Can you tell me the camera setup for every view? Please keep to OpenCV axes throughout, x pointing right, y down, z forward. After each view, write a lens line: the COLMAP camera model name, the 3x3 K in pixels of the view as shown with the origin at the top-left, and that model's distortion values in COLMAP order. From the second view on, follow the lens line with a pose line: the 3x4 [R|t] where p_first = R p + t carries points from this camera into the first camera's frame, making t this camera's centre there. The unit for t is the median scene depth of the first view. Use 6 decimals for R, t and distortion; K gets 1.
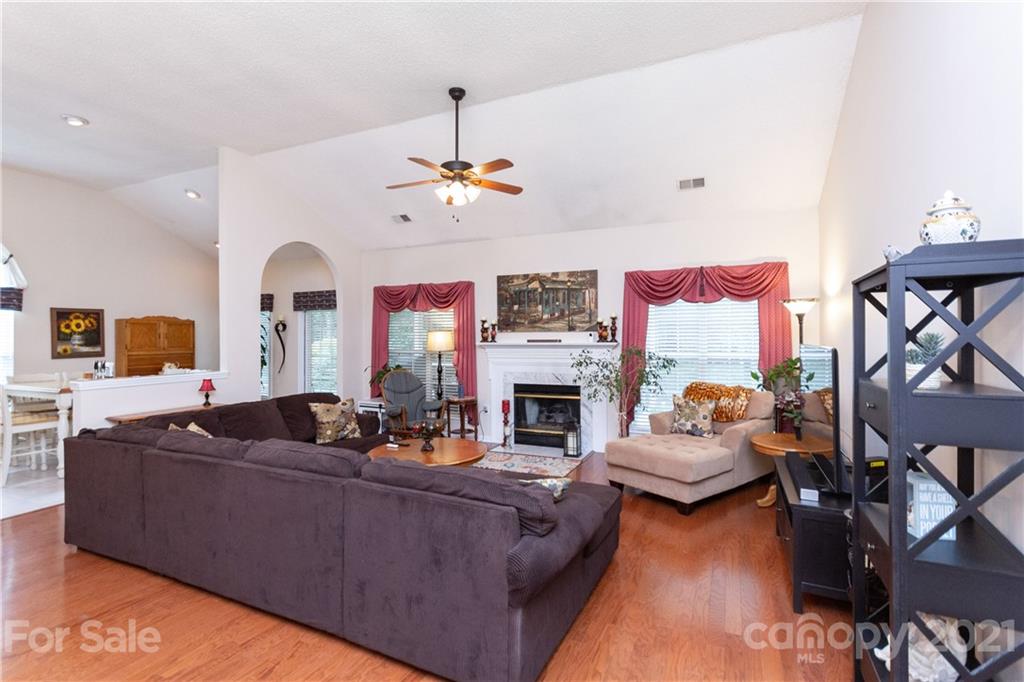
lens RADIAL K [[476.0, 0, 517.5], [0, 476.0, 339.7], [0, 0, 1]] dist [0.000195, 0.000211]
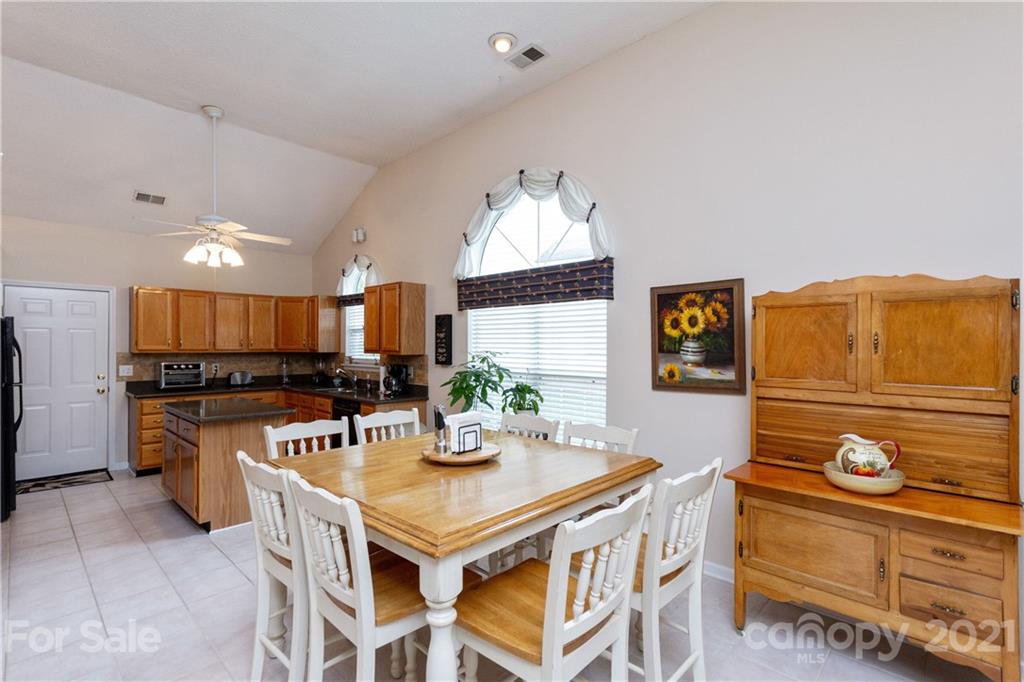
lens RADIAL K [[471.0, 0, 517.0], [0, 471.0, 345.5], [0, 0, 1]] dist [0.001805, 0.000787]
pose [[-0.313404, 0.005382, -0.949605, -0.527903], [-0.005390, 0.999958, 0.007447, -0.010235], [0.949605, 0.007452, -0.313362, 1.172325]]
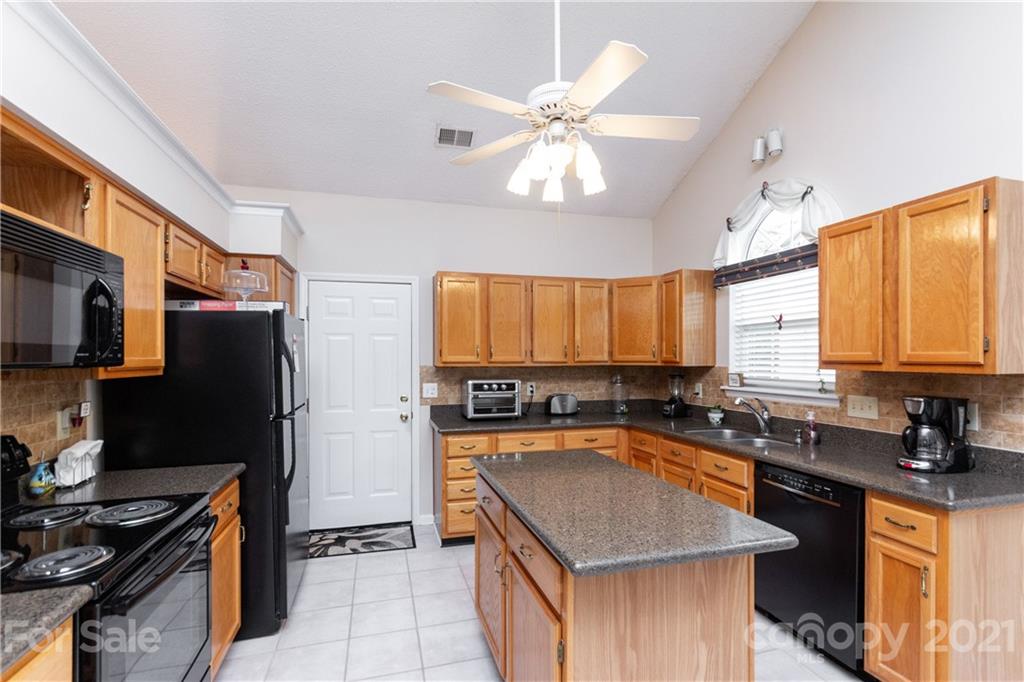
lens RADIAL K [[480.1, 0, 518.9], [0, 480.1, 356.1], [0, 0, 1]] dist [-0.001091, 0.000029]
pose [[-0.750969, 0.004737, -0.660320, -0.821790], [0.005171, 0.999986, 0.001293, 0.000729], [0.660317, -0.002443, -0.750983, 0.733617]]
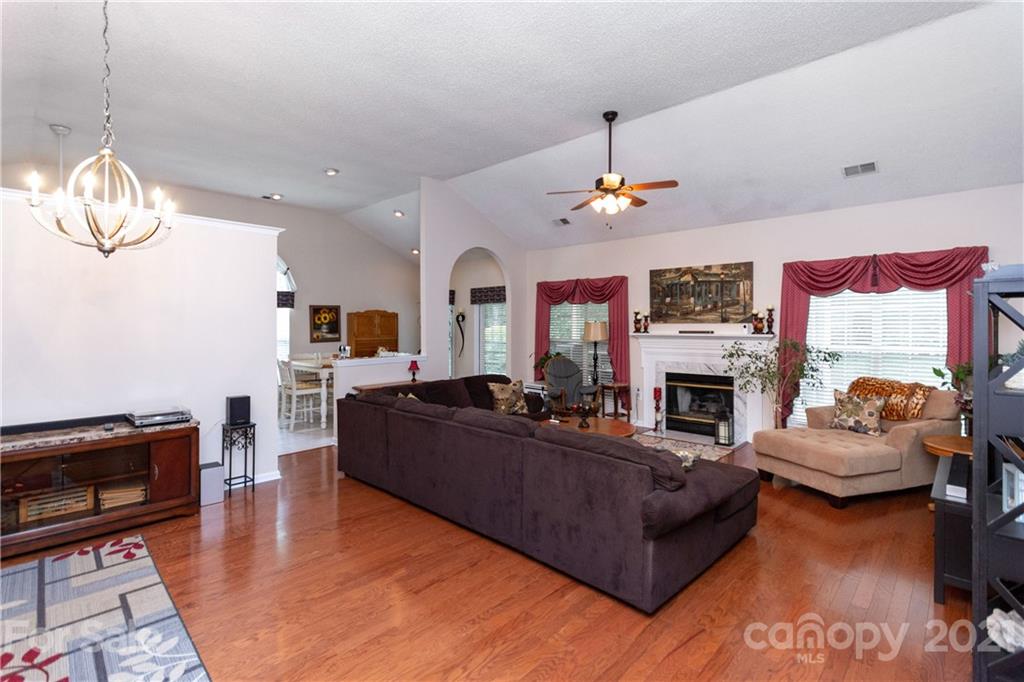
lens RADIAL K [[481.8, 0, 510.8], [0, 481.8, 329.8], [0, 0, 1]] dist [-0.000399, 0.000909]
pose [[0.943051, 0.004331, -0.332620, 0.025165], [-0.001367, 0.999957, 0.009144, -0.012087], [0.332645, -0.008169, 0.943017, -0.125789]]
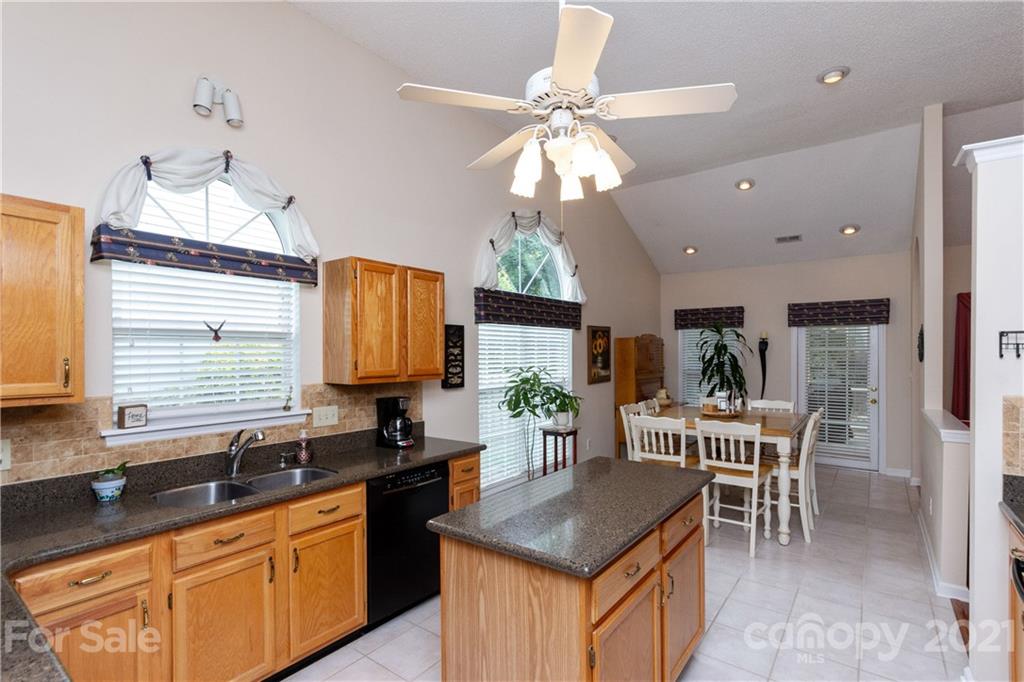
lens RADIAL K [[480.1, 0, 518.9], [0, 480.1, 356.1], [0, 0, 1]] dist [-0.001091, 0.000029]
pose [[0.979724, -0.001180, -0.200348, -1.065694], [0.001439, 0.999998, 0.001152, -0.014625], [0.200346, -0.001417, 0.979724, 0.123833]]
